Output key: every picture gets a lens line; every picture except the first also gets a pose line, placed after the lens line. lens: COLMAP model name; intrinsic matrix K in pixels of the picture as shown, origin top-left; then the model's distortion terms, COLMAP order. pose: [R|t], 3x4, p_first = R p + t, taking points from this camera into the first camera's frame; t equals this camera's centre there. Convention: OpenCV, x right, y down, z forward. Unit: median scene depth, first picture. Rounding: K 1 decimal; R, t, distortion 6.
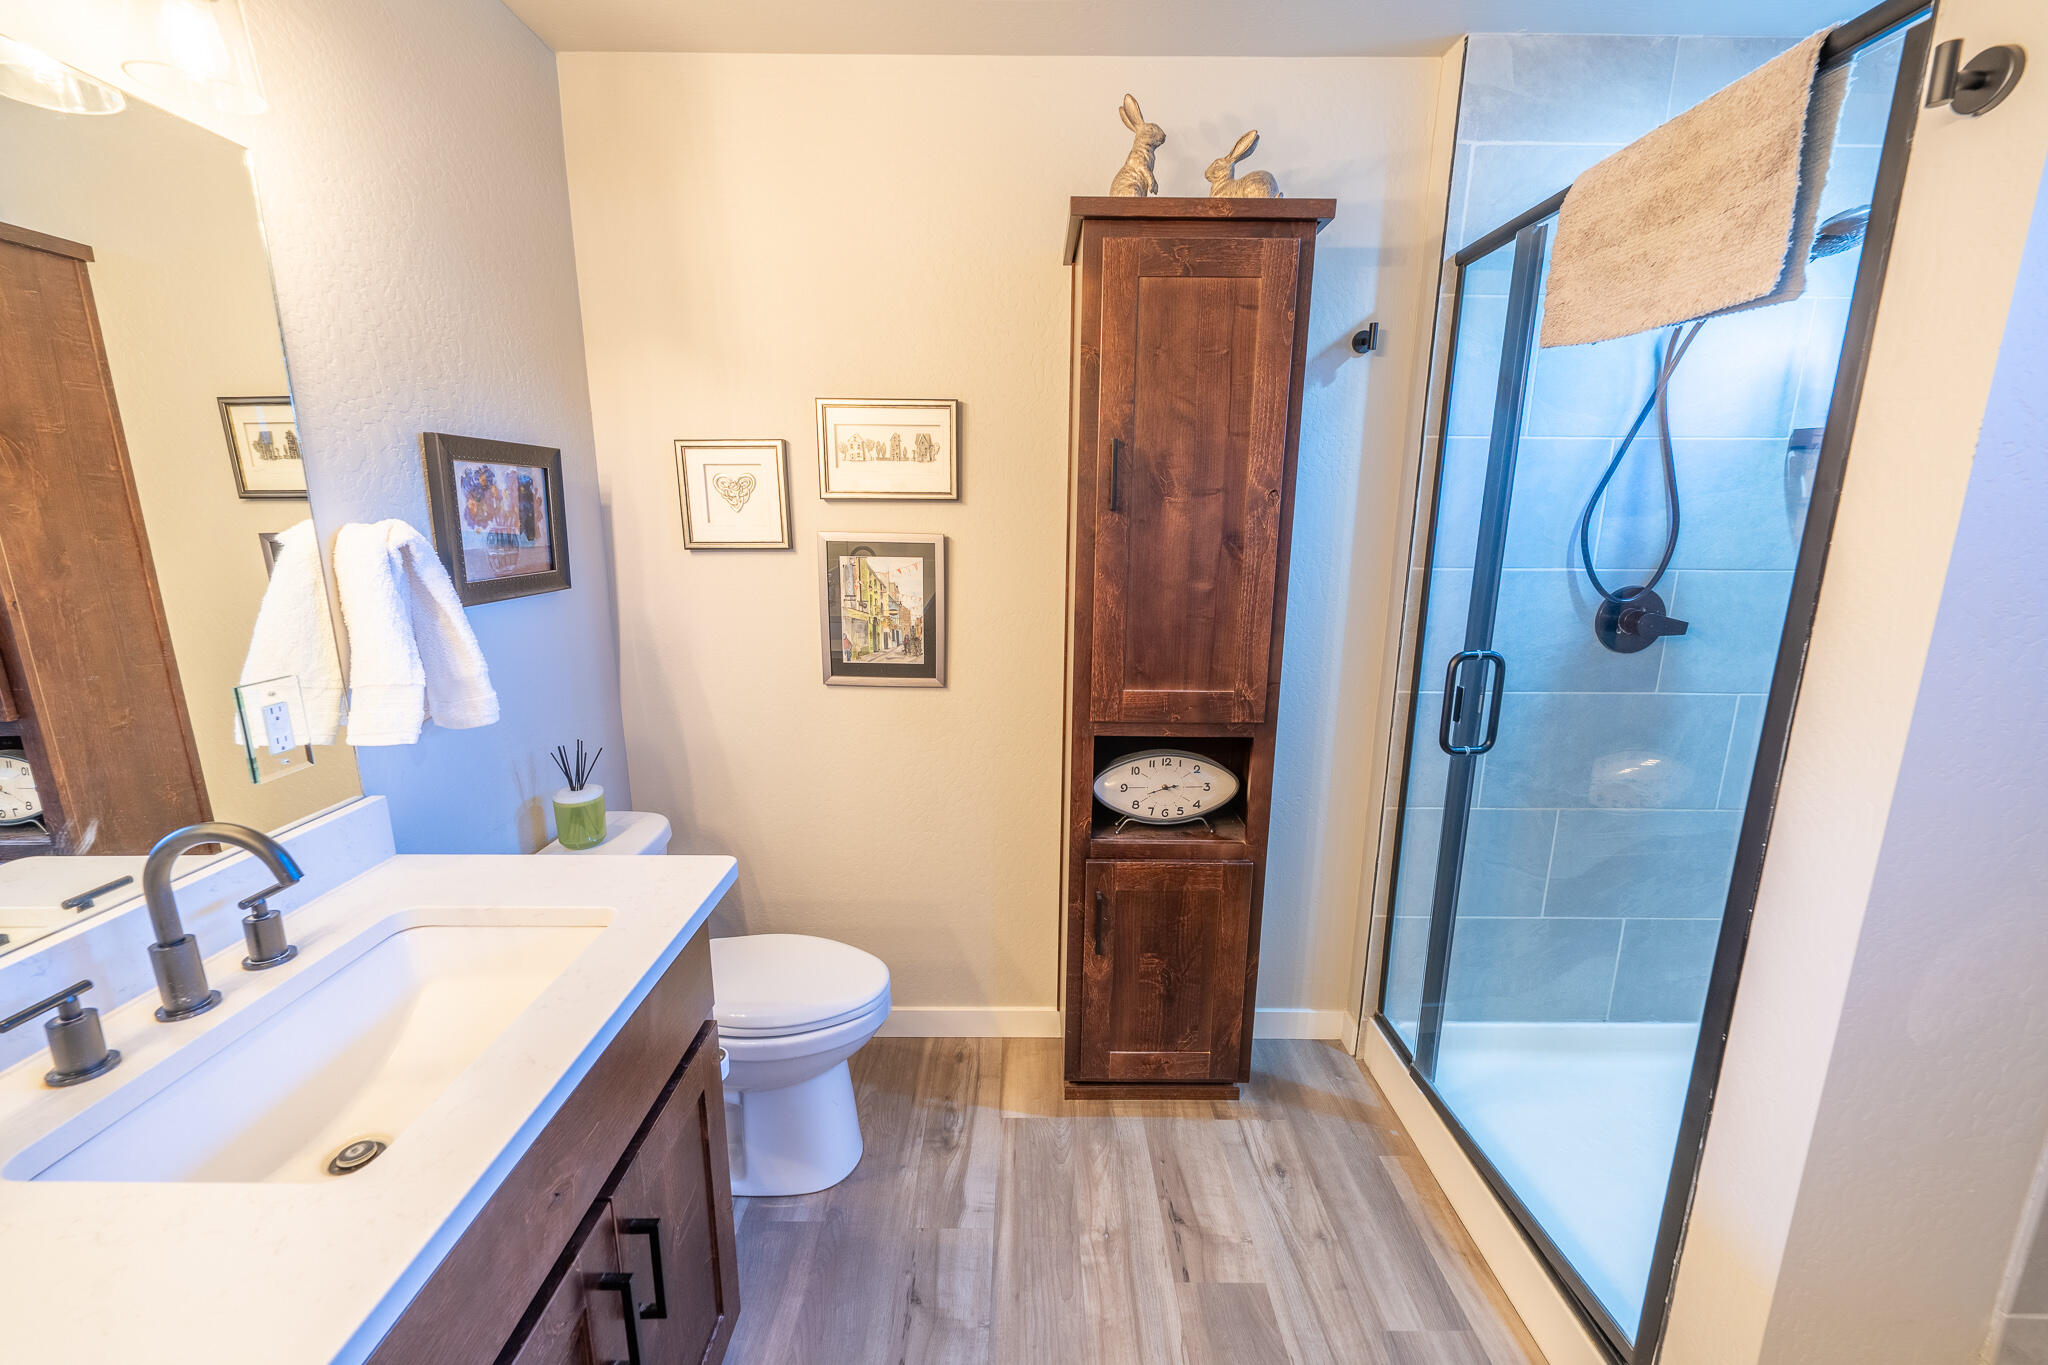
lens RADIAL K [[823.6, 0, 1015.8], [0, 823.6, 686.9], [0, 0, 1]] dist [0.005530, -0.002662]
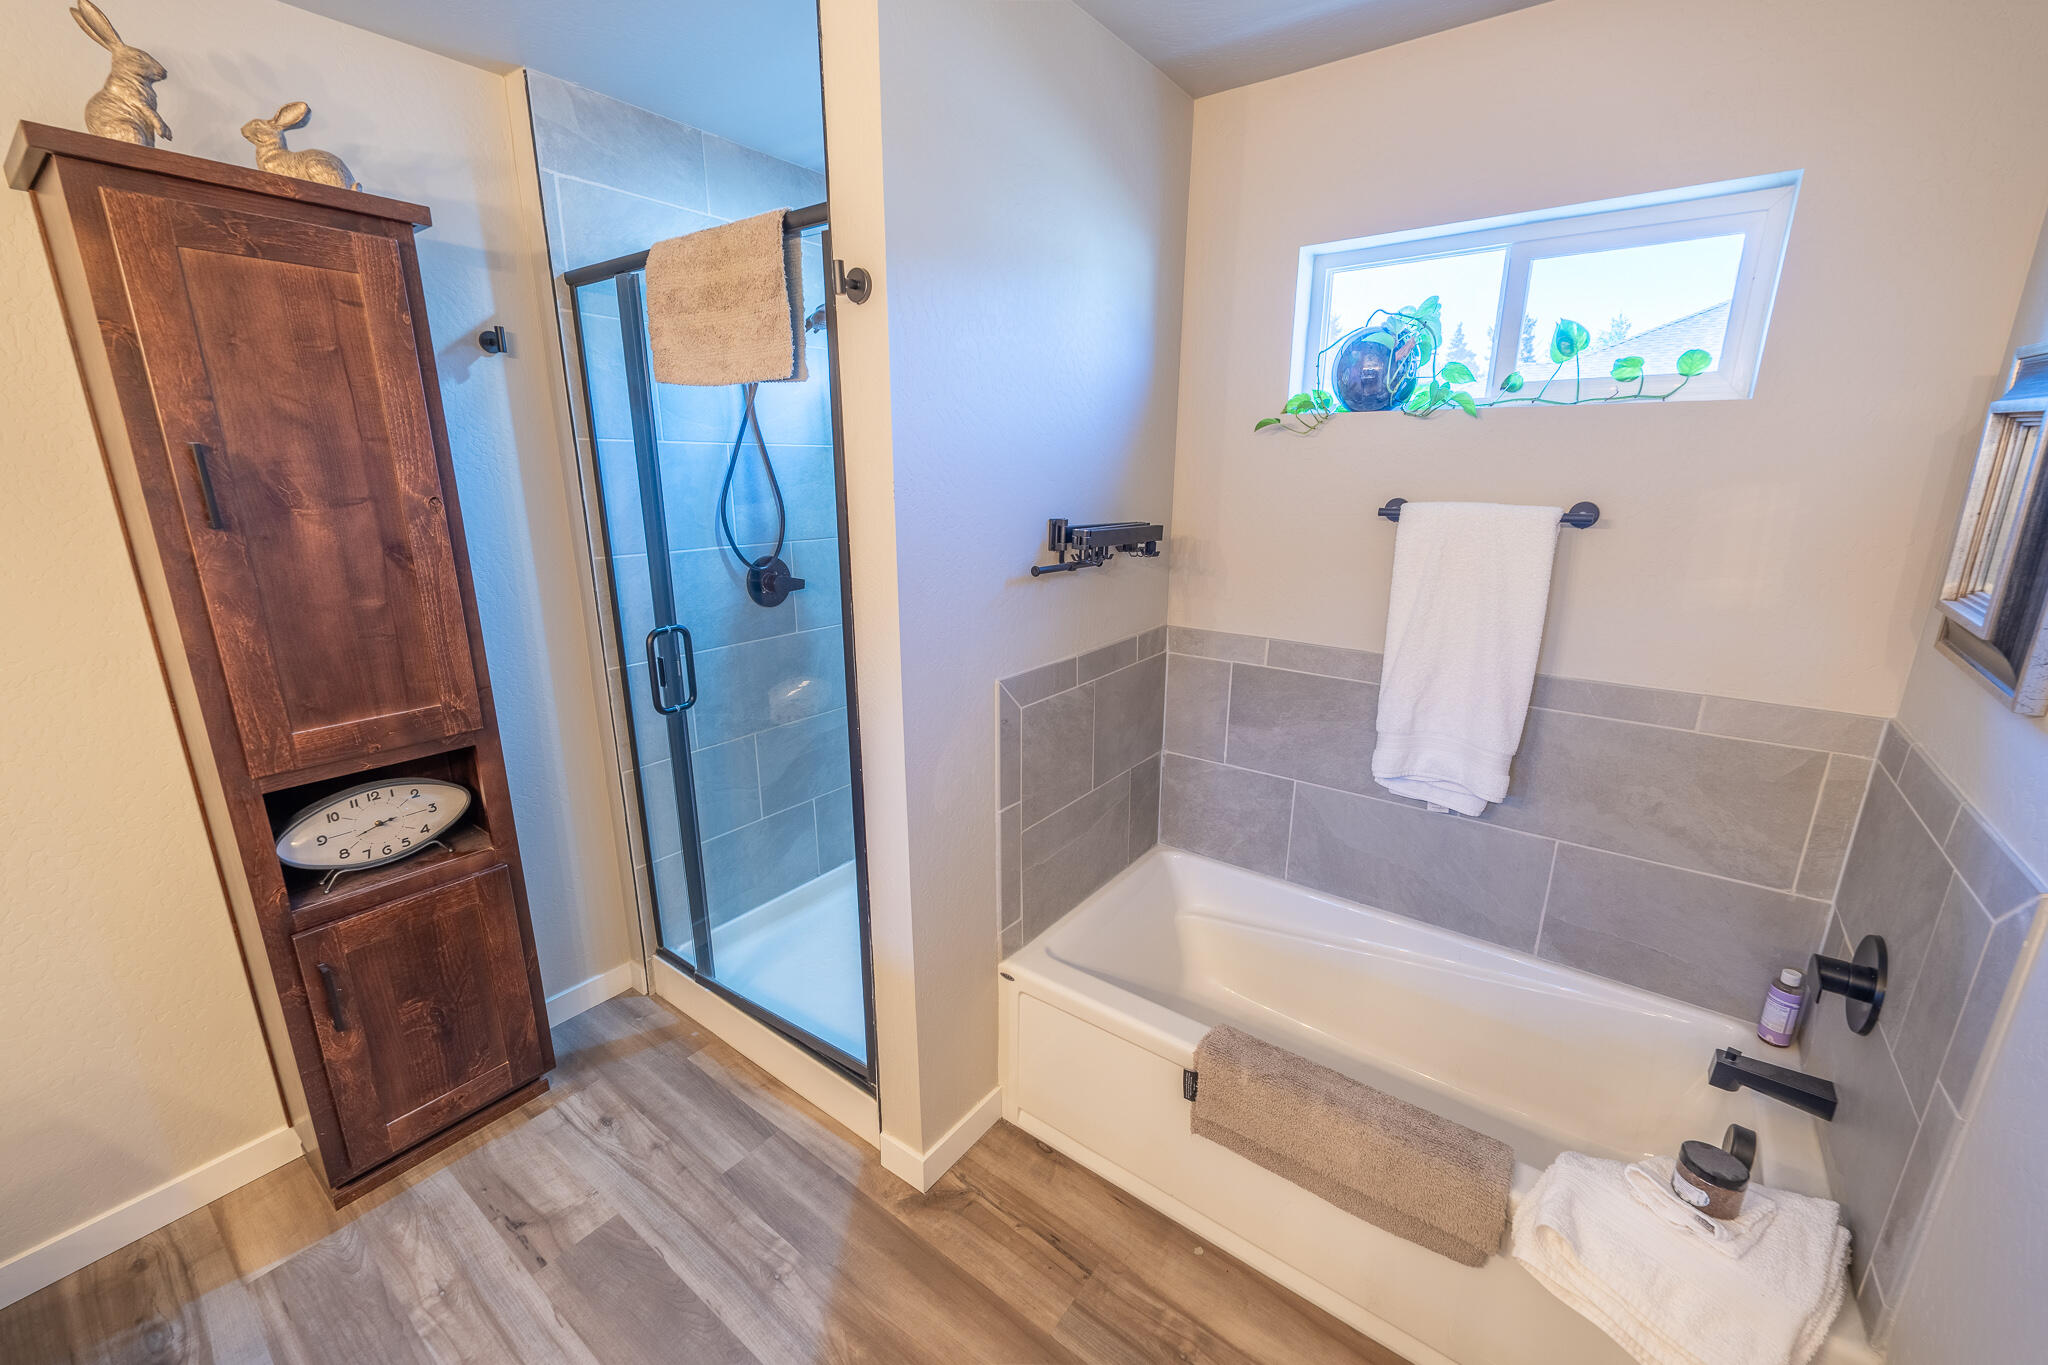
lens RADIAL K [[823.6, 0, 1033.1], [0, 823.6, 682.5], [0, 0, 1]] dist [0.005530, -0.002662]
pose [[0.593160, -0.211768, 0.776734, -0.071439], [0.172370, 0.975818, 0.134414, -0.030932], [-0.786416, 0.054156, 0.615319, -0.149837]]
